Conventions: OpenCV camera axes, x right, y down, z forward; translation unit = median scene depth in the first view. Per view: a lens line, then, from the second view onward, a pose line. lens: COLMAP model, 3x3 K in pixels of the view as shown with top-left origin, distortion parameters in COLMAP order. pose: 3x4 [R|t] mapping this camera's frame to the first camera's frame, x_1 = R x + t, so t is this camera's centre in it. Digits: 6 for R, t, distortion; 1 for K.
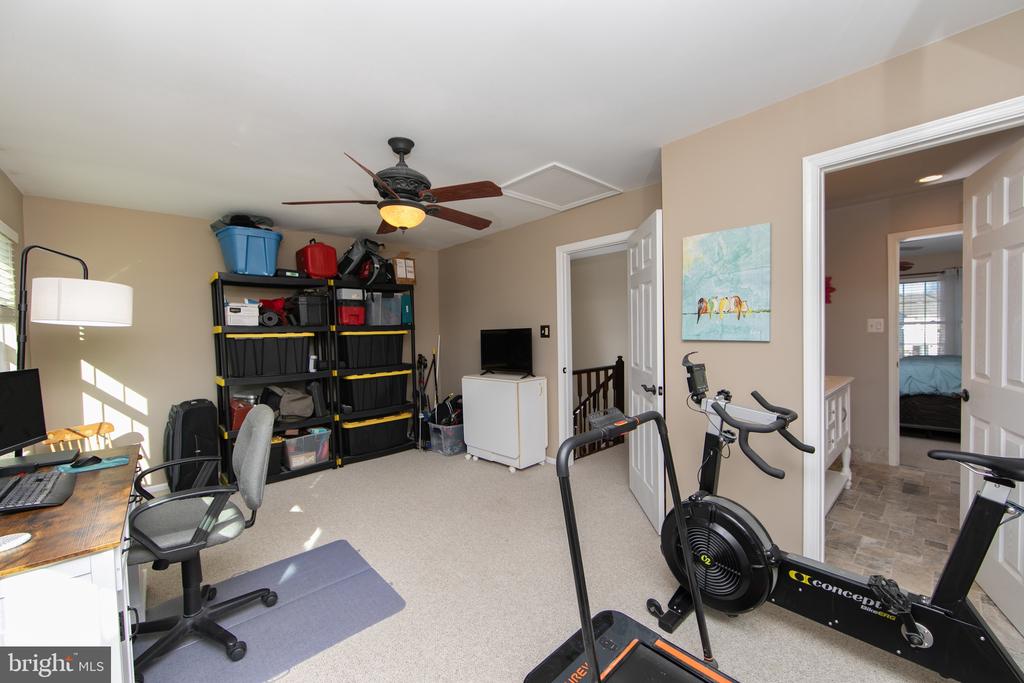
lens RADIAL K [[401.6, 0, 514.5], [0, 401.6, 342.5], [0, 0, 1]] dist [-0.001697, 0.000194]
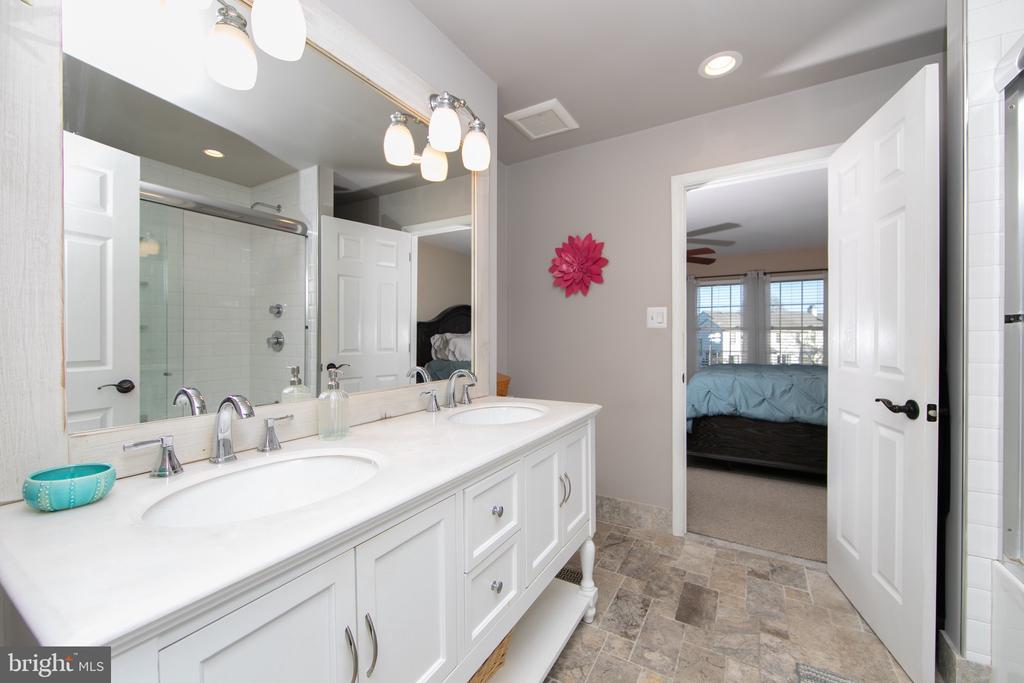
lens RADIAL K [[406.6, 0, 506.7], [0, 406.6, 340.2], [0, 0, 1]] dist [-0.001177, -0.000129]
pose [[0.960814, 0.017816, 0.276620, 0.400825], [-0.011529, 0.999637, -0.024340, 0.010882], [-0.276953, 0.020197, 0.960671, 0.360073]]
